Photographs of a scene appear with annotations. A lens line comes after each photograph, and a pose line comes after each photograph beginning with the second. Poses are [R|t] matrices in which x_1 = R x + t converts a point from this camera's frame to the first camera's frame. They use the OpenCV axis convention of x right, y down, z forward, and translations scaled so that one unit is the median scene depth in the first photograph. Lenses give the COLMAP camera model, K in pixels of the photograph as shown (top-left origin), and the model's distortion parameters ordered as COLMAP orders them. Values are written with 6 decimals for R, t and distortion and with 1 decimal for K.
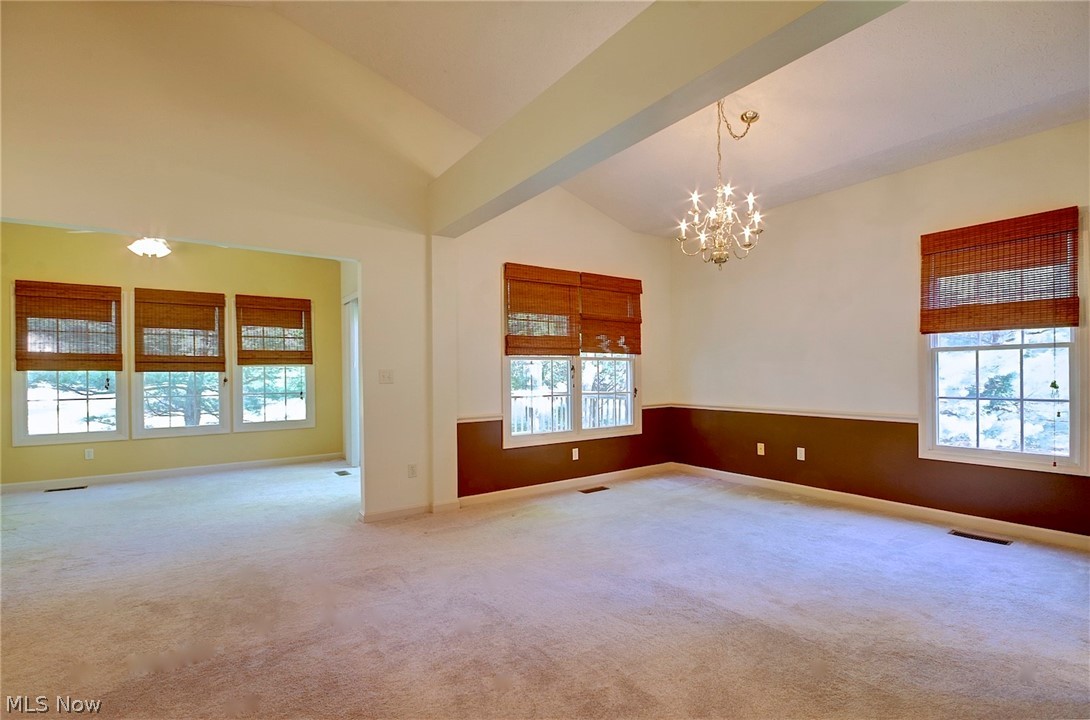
lens RADIAL K [[513.7, 0, 551.9], [0, 513.7, 376.0], [0, 0, 1]] dist [-0.002728, -0.000901]
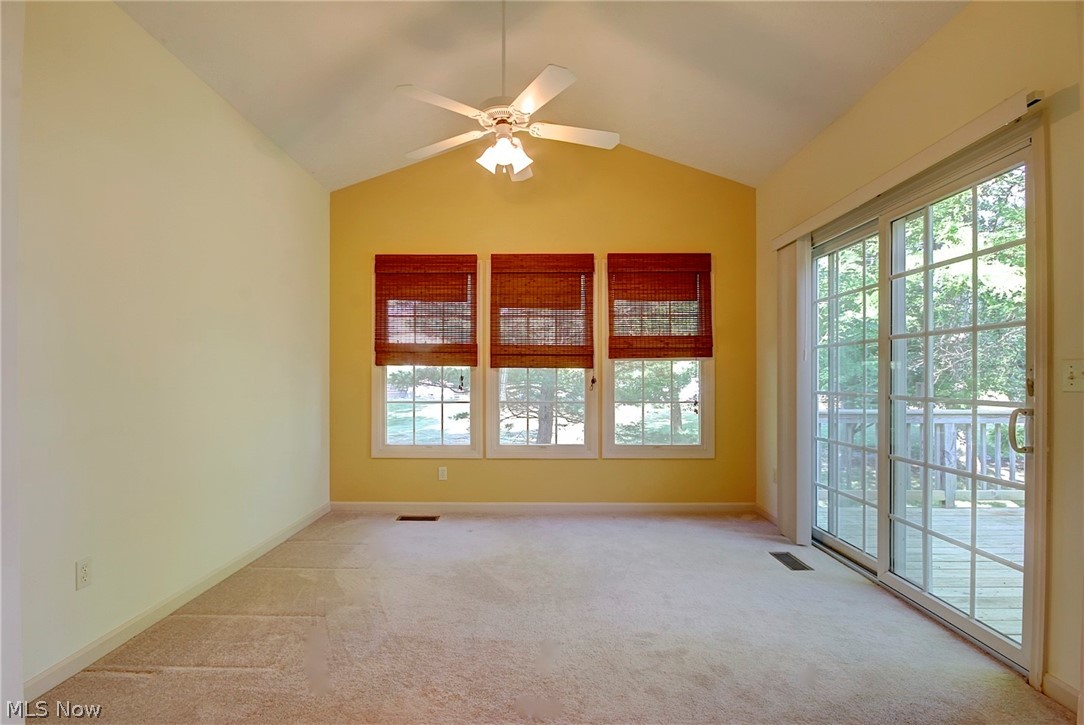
lens RADIAL K [[510.9, 0, 533.7], [0, 510.9, 373.5], [0, 0, 1]] dist [-0.002728, -0.000901]
pose [[0.814764, 0.011843, -0.579672, -0.343447], [-0.011311, 0.999926, 0.004530, -0.003765], [0.579682, 0.002866, 0.814838, 0.447108]]
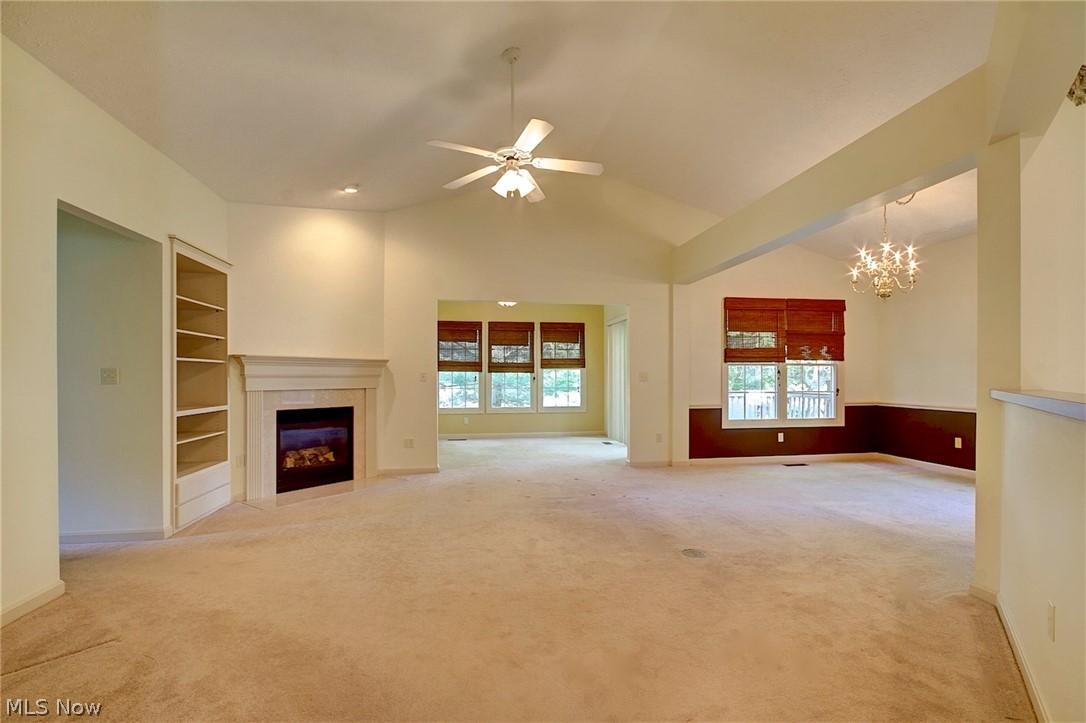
lens RADIAL K [[511.8, 0, 538.8], [0, 511.8, 376.0], [0, 0, 1]] dist [-0.002728, -0.000901]
pose [[0.894386, 0.009332, -0.447198, 0.068673], [-0.010951, 0.999940, -0.001034, 0.002930], [0.447161, 0.005822, 0.894434, -0.406525]]
